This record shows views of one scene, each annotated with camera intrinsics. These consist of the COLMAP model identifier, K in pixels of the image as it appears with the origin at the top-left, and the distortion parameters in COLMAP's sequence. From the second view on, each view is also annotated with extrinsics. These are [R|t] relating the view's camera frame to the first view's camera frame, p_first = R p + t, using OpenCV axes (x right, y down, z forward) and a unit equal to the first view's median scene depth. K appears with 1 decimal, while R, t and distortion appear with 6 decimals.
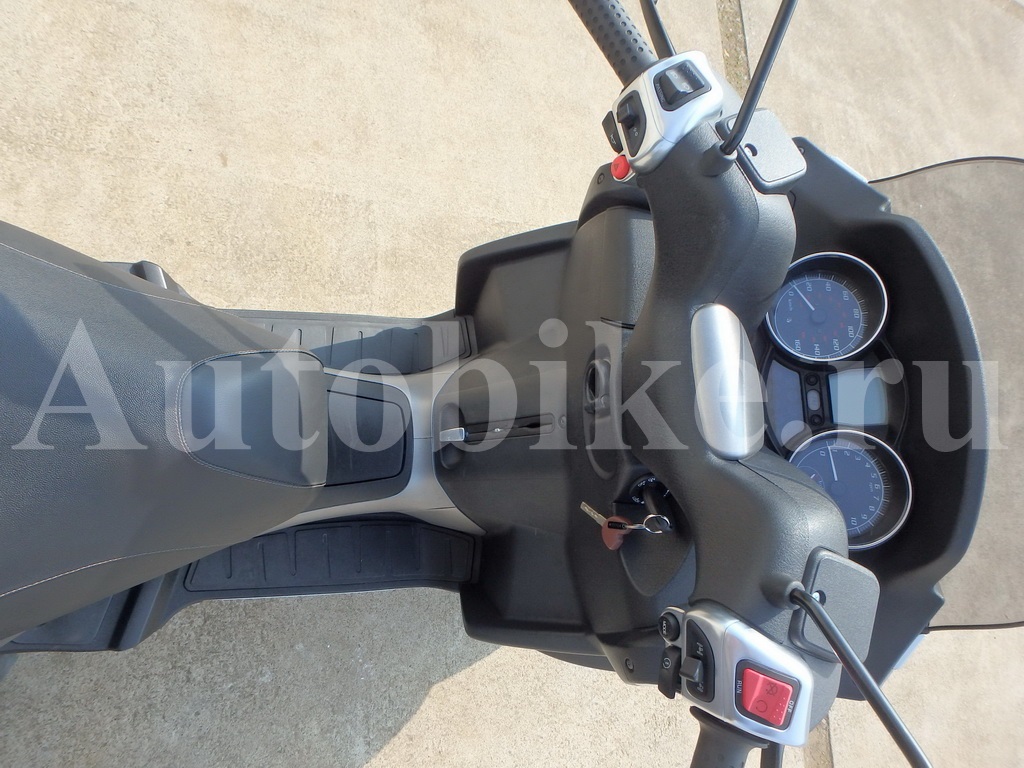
lens RADIAL K [[644.9, 0, 521.1], [0, 644.9, 374.5], [0, 0, 1]] dist [-0.028539, 0.008936]
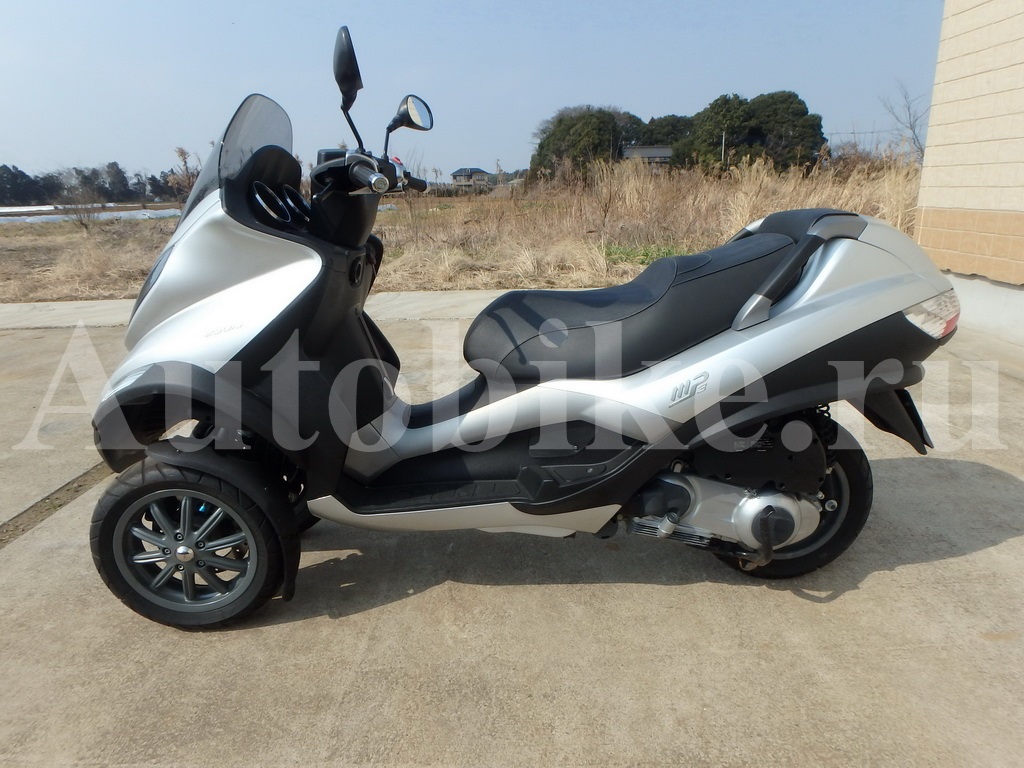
lens RADIAL K [[644.9, 0, 510.8], [0, 644.9, 375.1], [0, 0, 1]] dist [-0.028539, 0.008936]
pose [[-0.893337, -0.445849, -0.056281, -0.219671], [-0.020090, -0.085492, 0.996136, -1.234172], [-0.448938, 0.891016, 0.067416, 0.518120]]
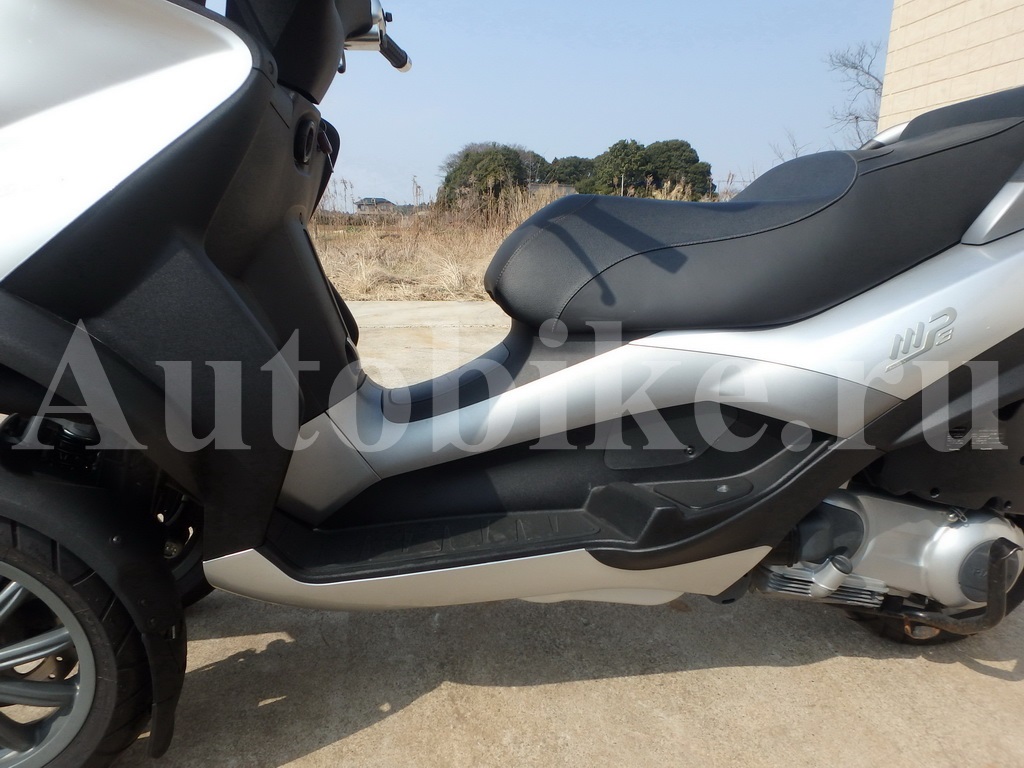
lens RADIAL K [[644.9, 0, 519.0], [0, 644.9, 373.9], [0, 0, 1]] dist [-0.028539, 0.008936]
pose [[-0.873999, -0.453428, -0.174724, -0.130567], [-0.178480, -0.034888, 0.983325, -0.709533], [-0.451963, 0.890610, -0.050436, 0.710185]]
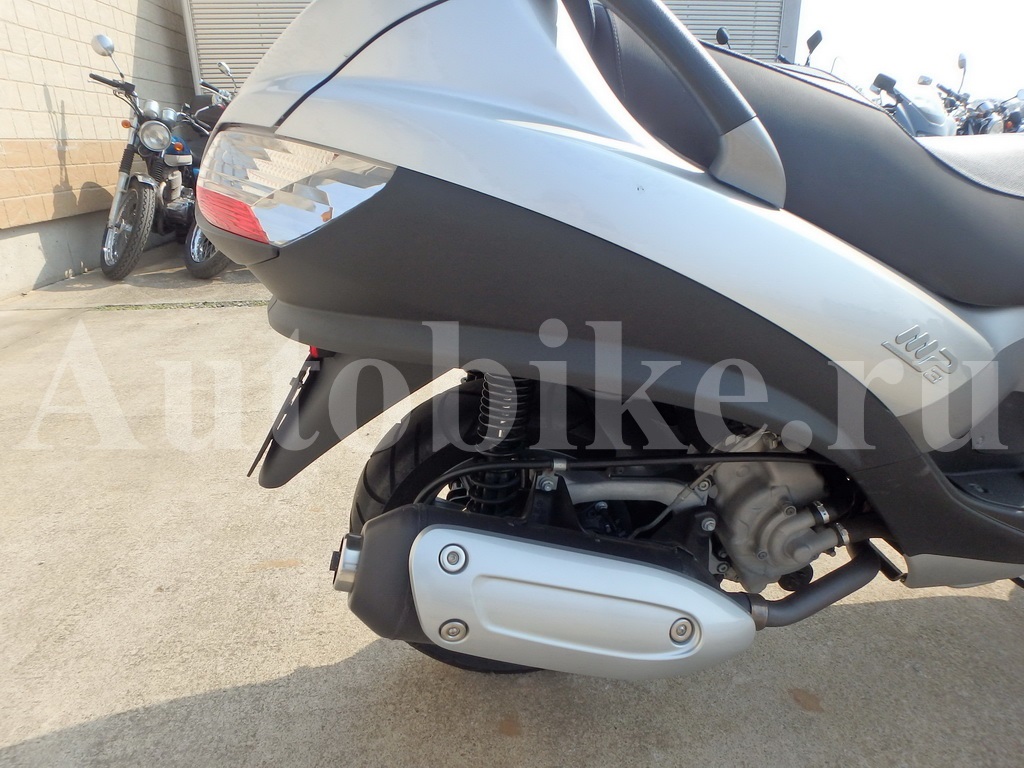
lens RADIAL K [[644.9, 0, 512.5], [0, 644.9, 377.6], [0, 0, 1]] dist [-0.028539, 0.008936]
pose [[0.884321, -0.445006, -0.141229, -0.728240], [0.122294, 0.512721, -0.849801, 0.631915], [0.450578, 0.734225, 0.507832, 0.064254]]
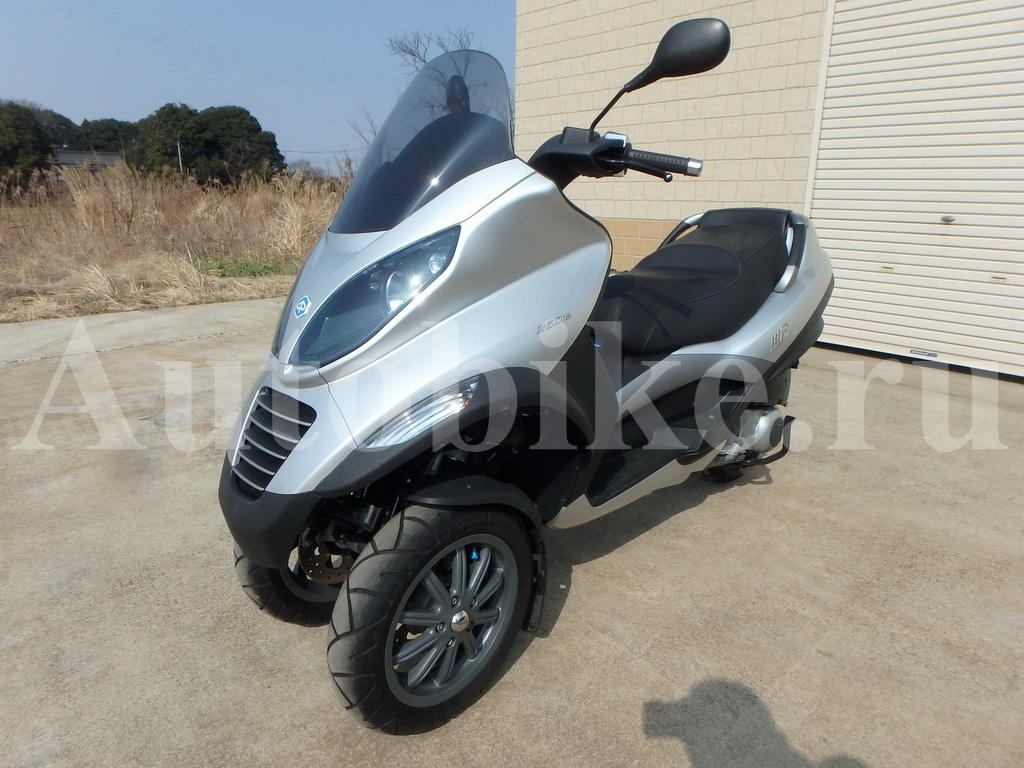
lens RADIAL K [[644.9, 0, 500.4], [0, 644.9, 384.5], [0, 0, 1]] dist [-0.028539, 0.008936]
pose [[-0.686536, -0.298413, -0.663037, 0.783522], [-0.692019, -0.011643, 0.721786, -0.786049], [-0.223110, 0.954366, -0.198513, 1.004098]]
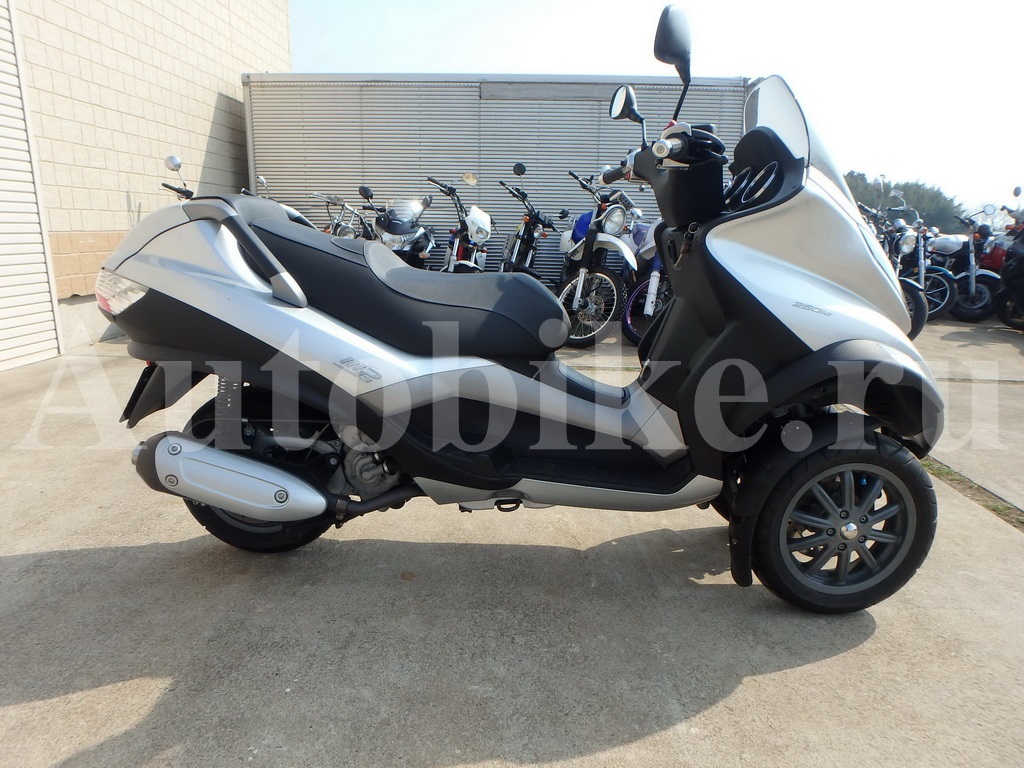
lens RADIAL K [[644.9, 0, 510.1], [0, 644.9, 380.1], [0, 0, 1]] dist [-0.028539, 0.008936]
pose [[0.891803, -0.414265, -0.181857, -0.098434], [0.005614, 0.412064, -0.911138, 1.281653], [0.452389, 0.811534, 0.369805, 0.144642]]
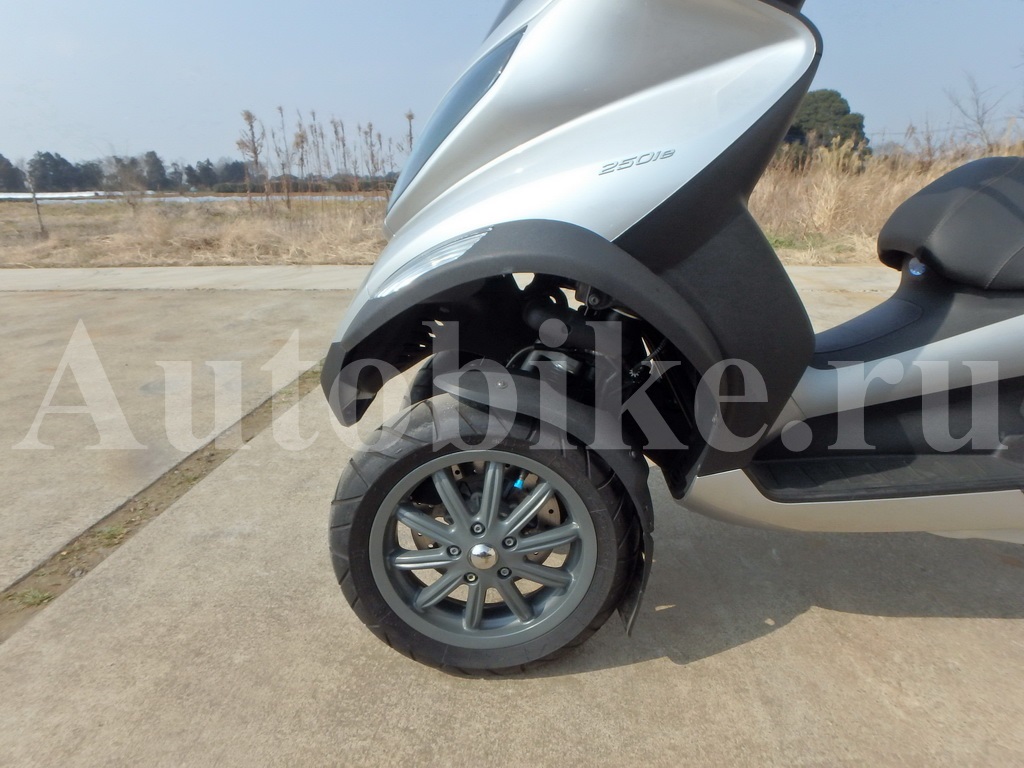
lens RADIAL K [[644.9, 0, 509.3], [0, 644.9, 374.8], [0, 0, 1]] dist [-0.028539, 0.008936]
pose [[-0.881251, -0.472050, -0.023800, 0.193751], [0.021567, -0.090464, 0.995666, -0.785754], [-0.472157, 0.876918, 0.089902, 0.899411]]
